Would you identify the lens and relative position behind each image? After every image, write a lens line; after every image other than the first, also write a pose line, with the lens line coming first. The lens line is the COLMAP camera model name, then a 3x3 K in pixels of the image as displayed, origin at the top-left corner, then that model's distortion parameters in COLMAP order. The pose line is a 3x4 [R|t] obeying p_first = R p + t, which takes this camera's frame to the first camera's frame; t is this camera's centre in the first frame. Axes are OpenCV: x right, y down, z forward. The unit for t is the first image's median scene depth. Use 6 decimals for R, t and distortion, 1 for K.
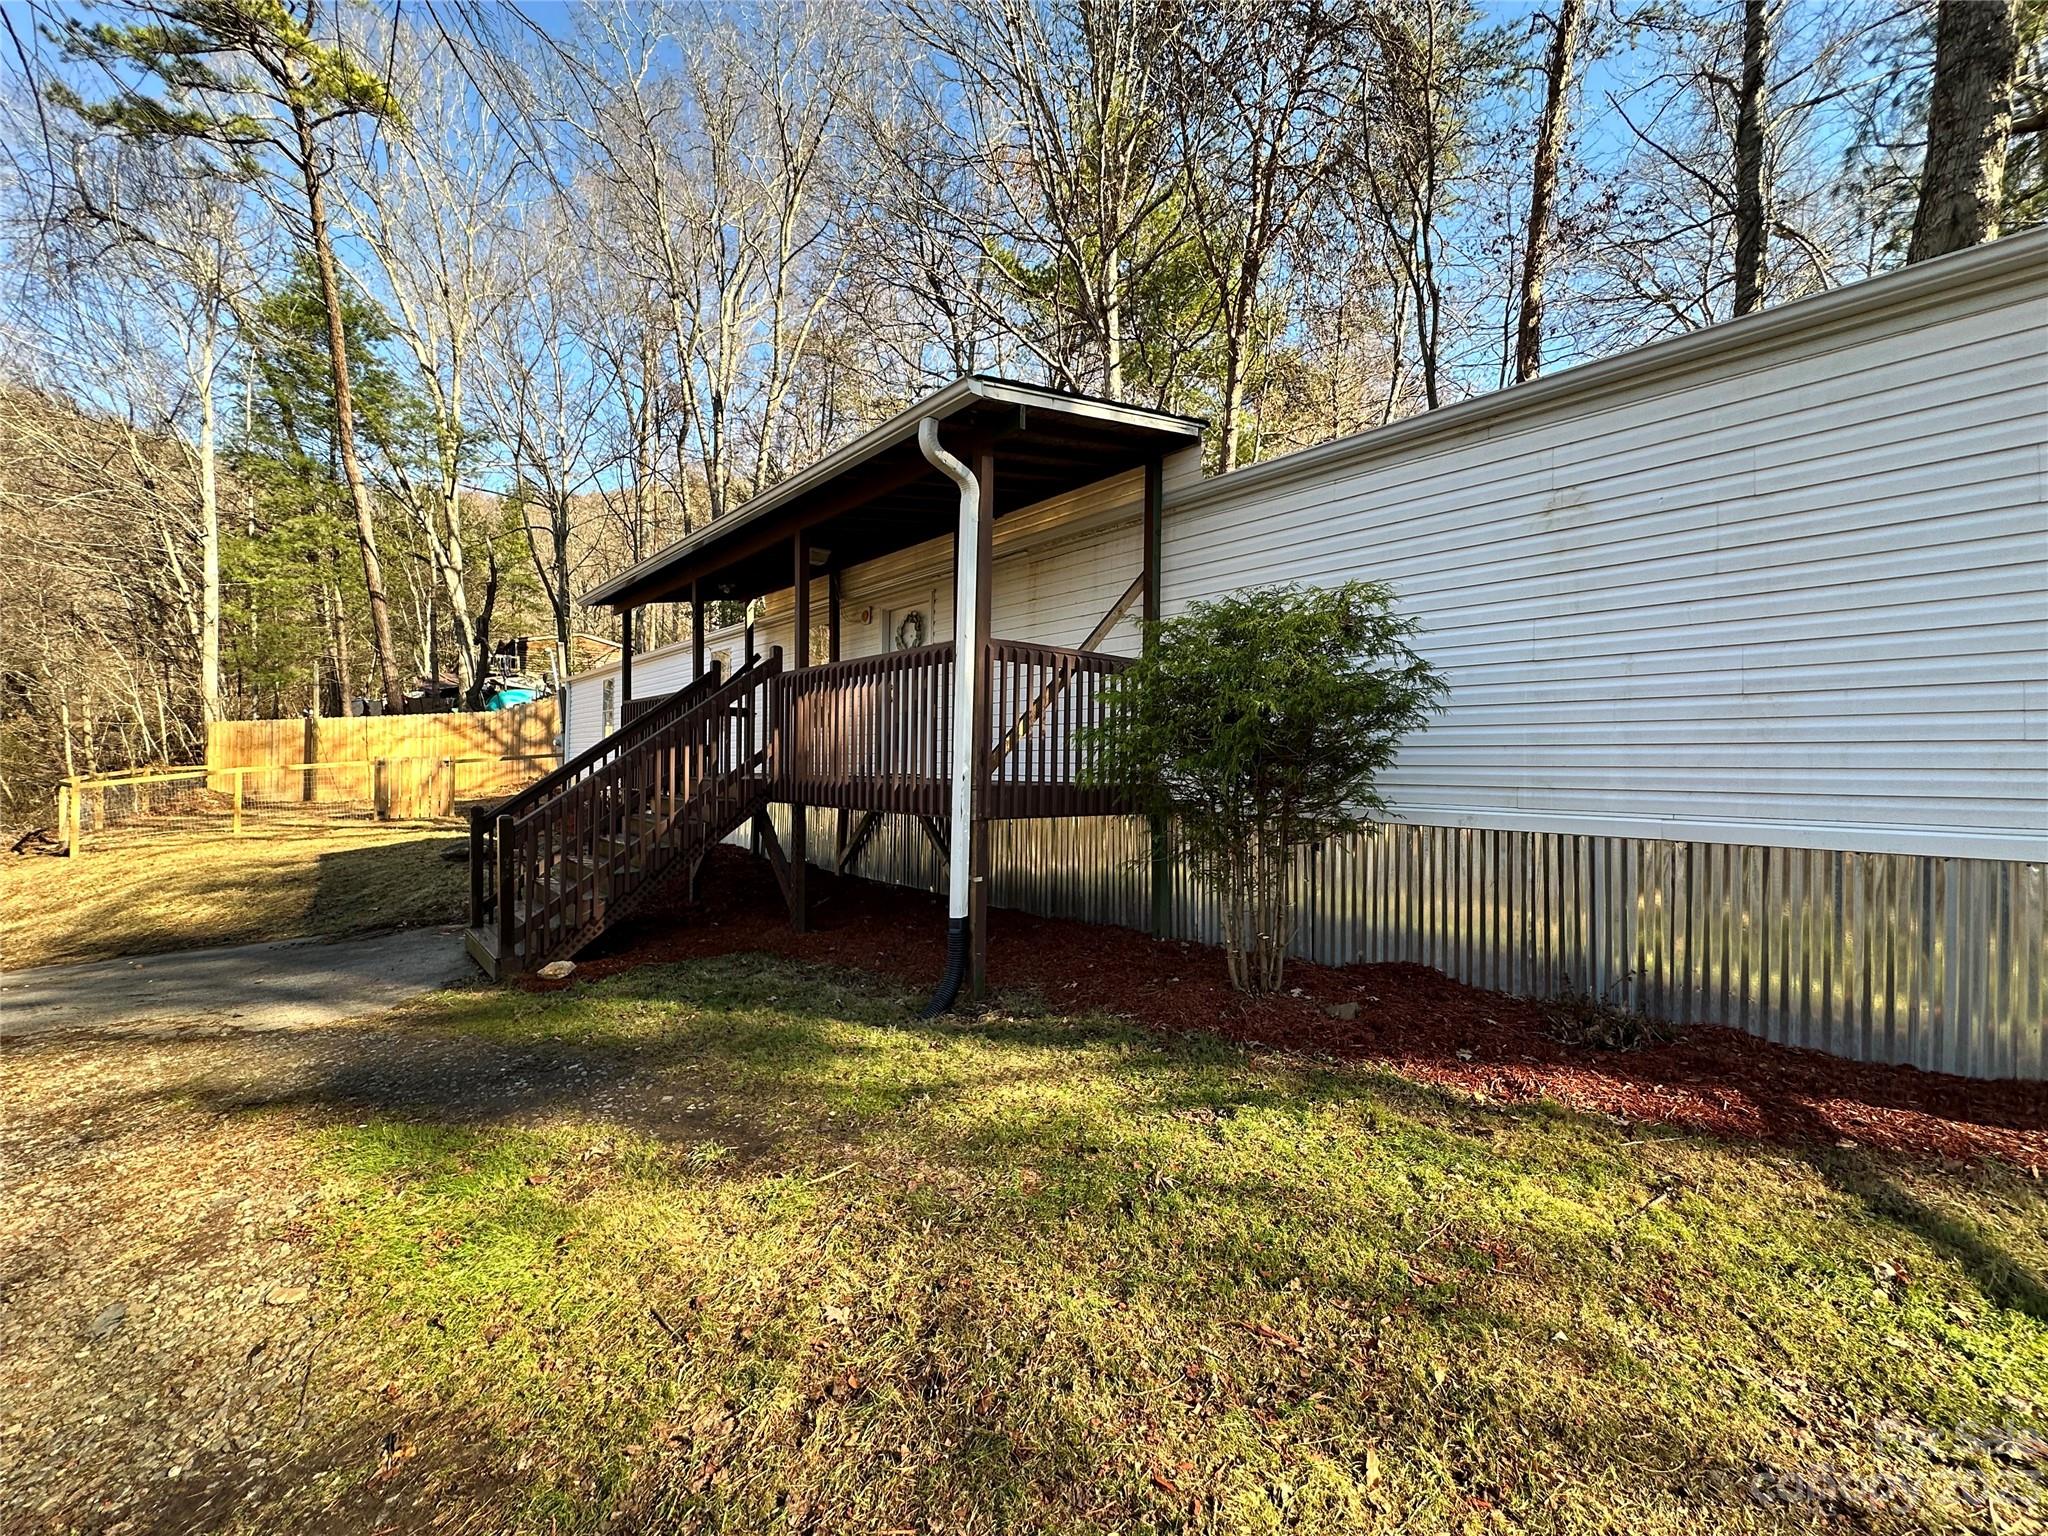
lens RADIAL K [[810.0, 0, 1019.8], [0, 810.0, 762.5], [0, 0, 1]] dist [-0.003308, 0.000478]
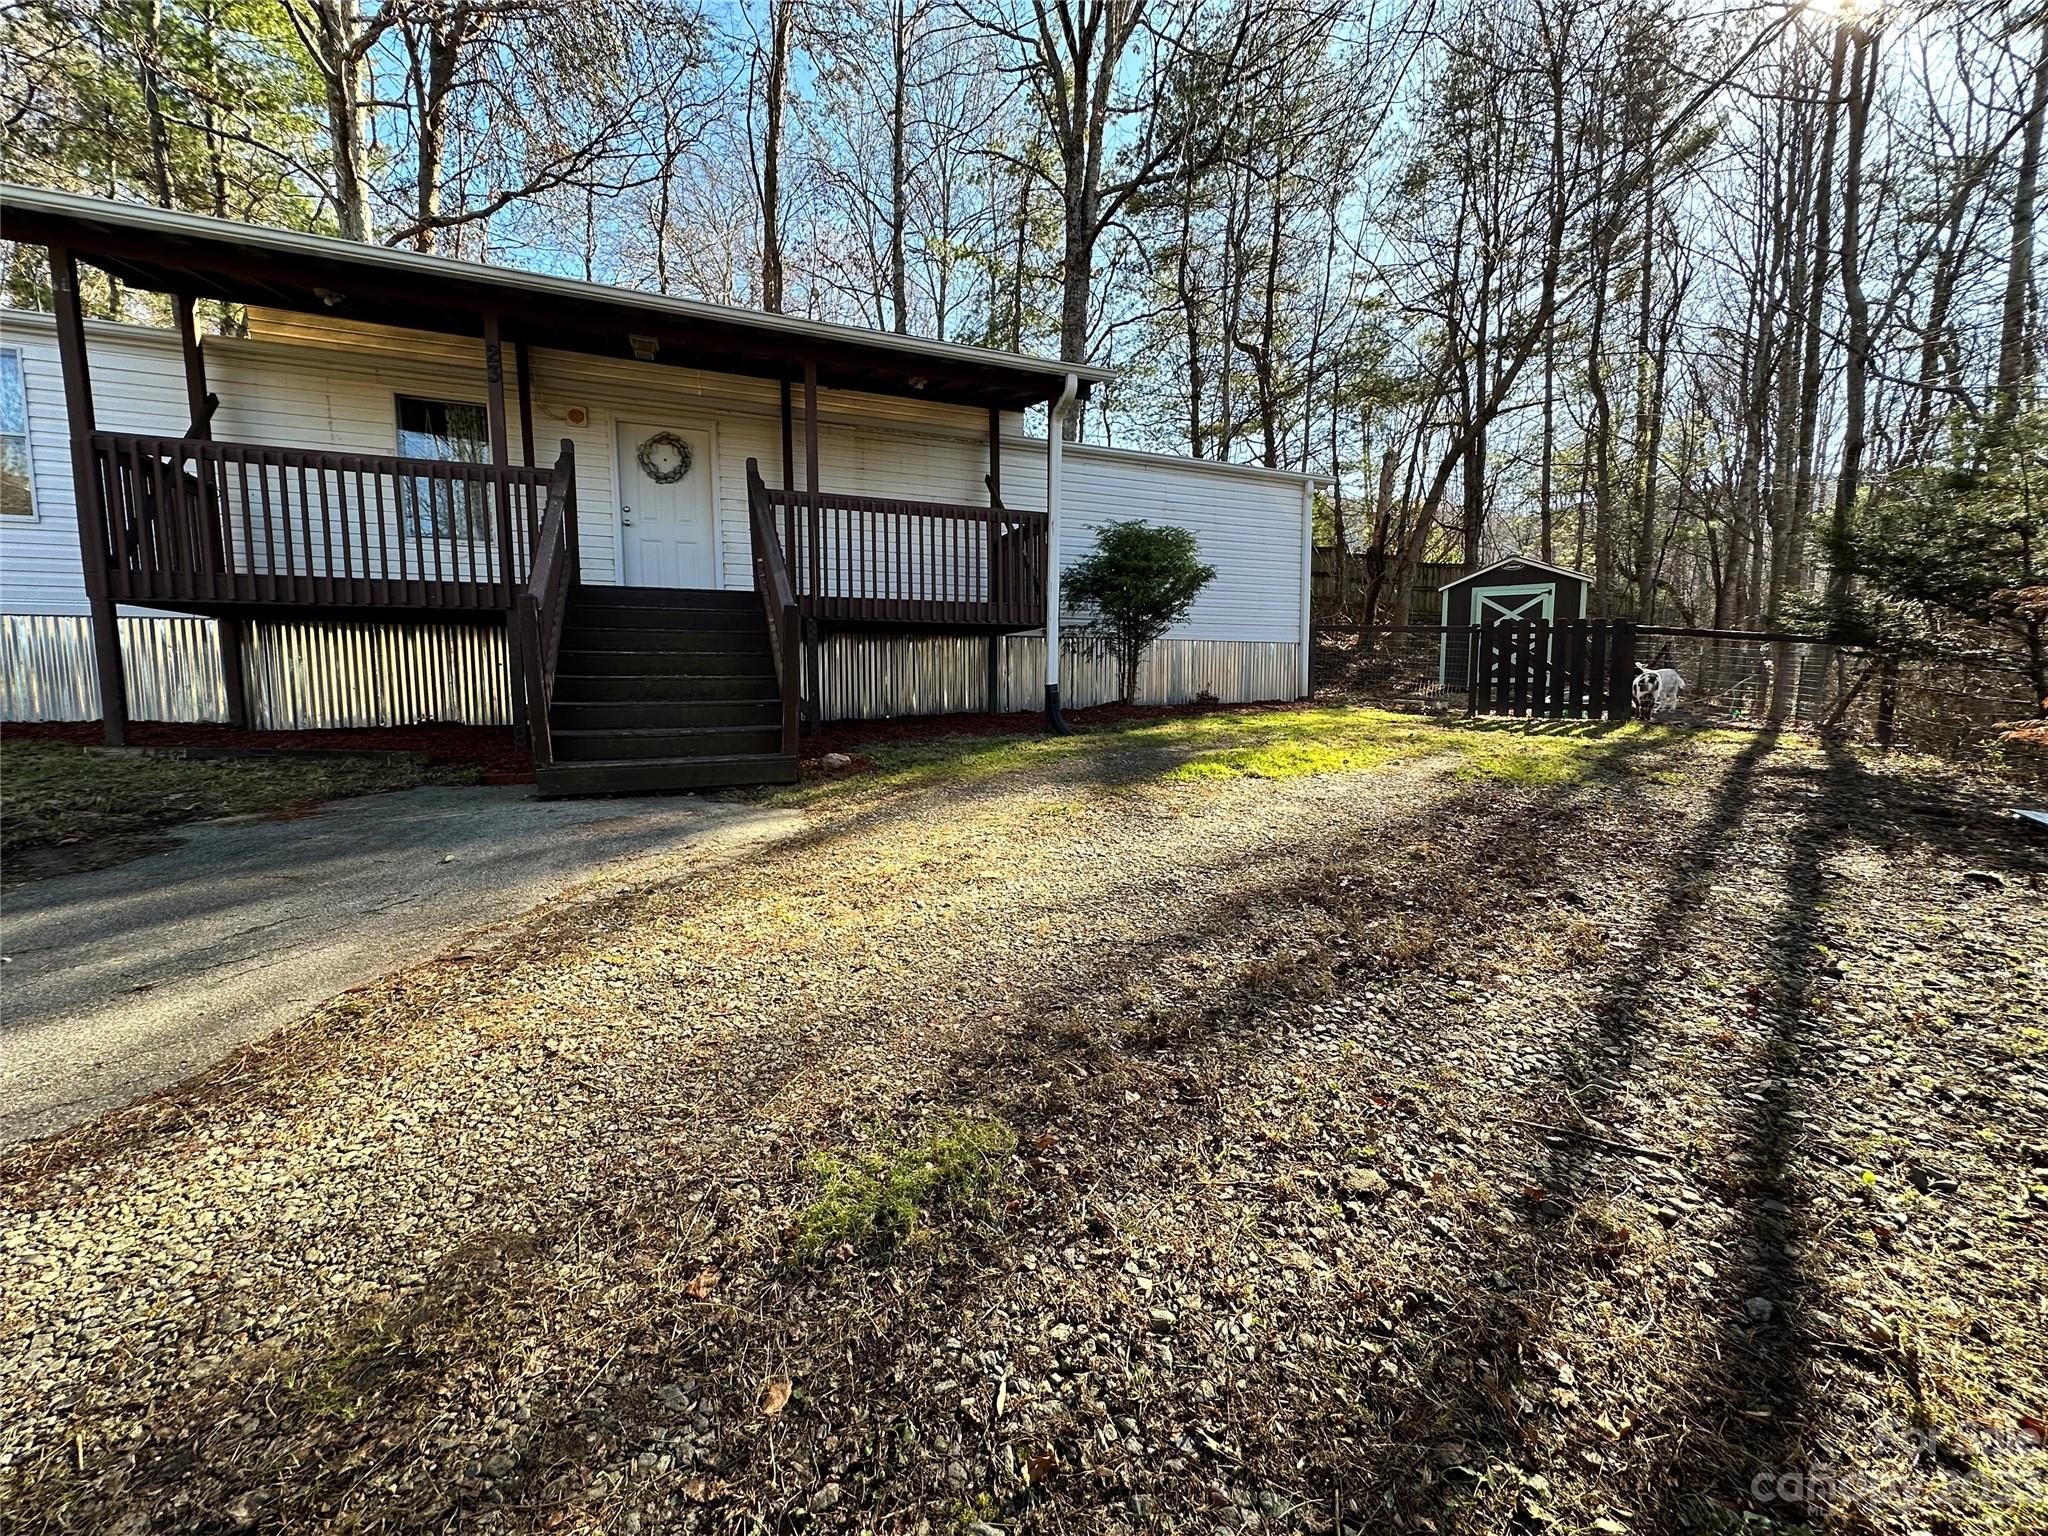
lens RADIAL K [[810.8, 0, 1020.3], [0, 810.8, 762.3], [0, 0, 1]] dist [-0.002799, 0.000058]
pose [[0.308210, -0.099692, 0.946081, -1.322750], [0.006682, 0.994696, 0.102638, 0.144224], [-0.951295, -0.025312, 0.307241, 0.425389]]
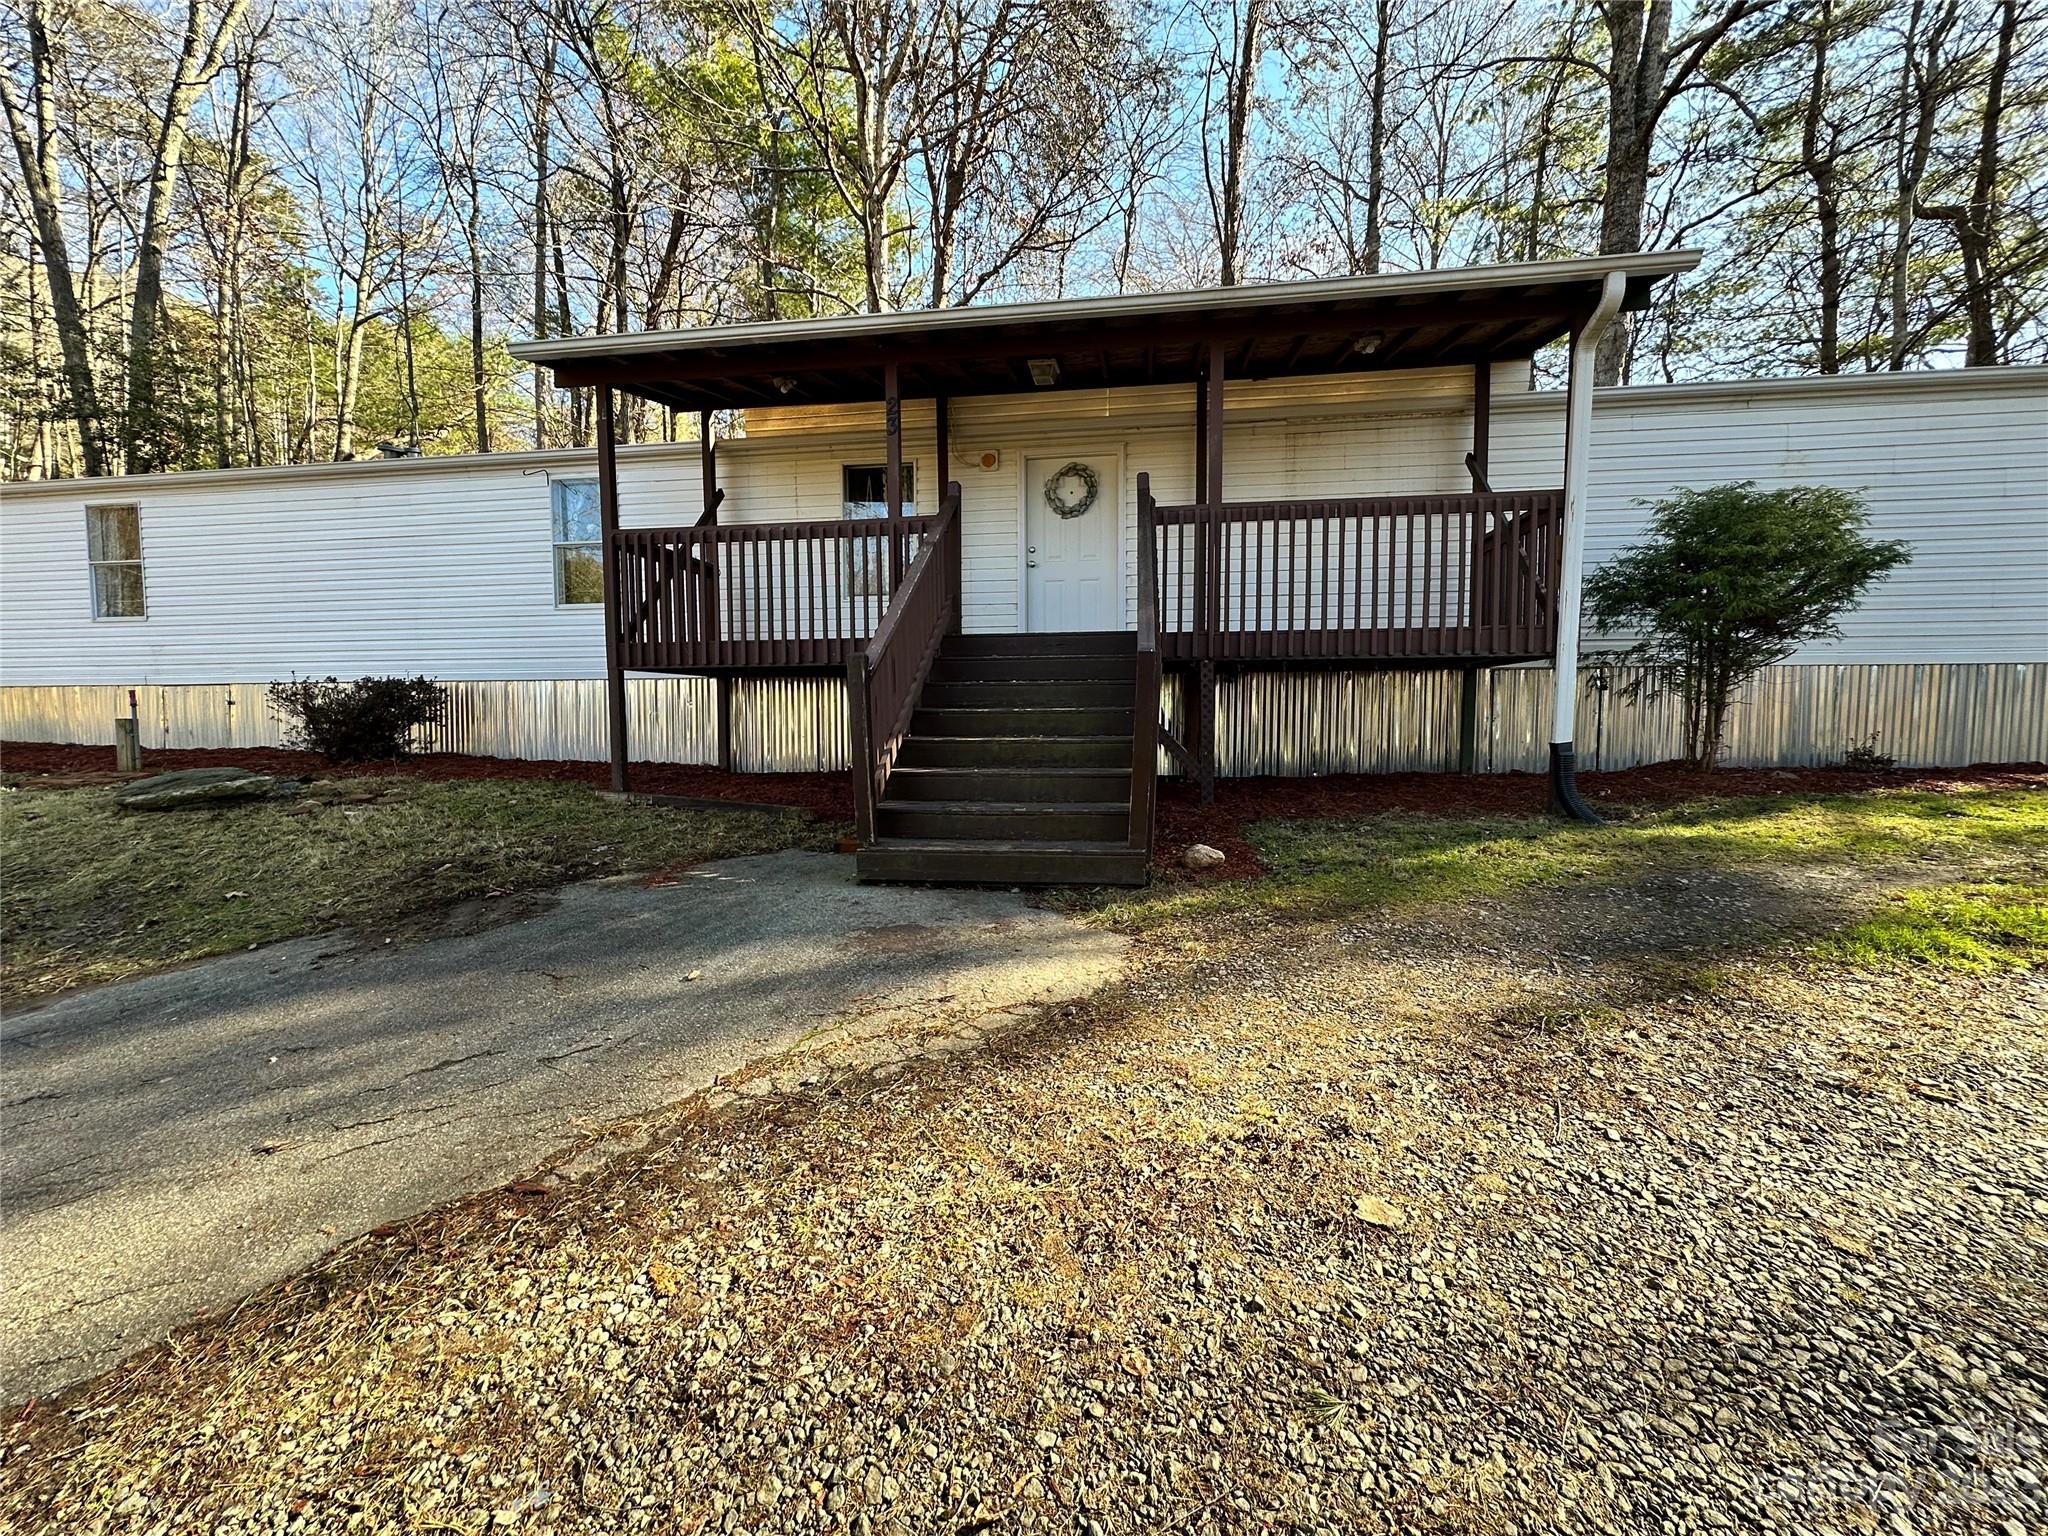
lens RADIAL K [[810.8, 0, 1020.3], [0, 810.8, 762.3], [0, 0, 1]] dist [-0.002799, 0.000058]
pose [[0.763381, -0.051289, 0.643909, -1.070434], [0.010995, 0.997730, 0.066438, 0.110436], [-0.645855, -0.043638, 0.762212, 0.491683]]
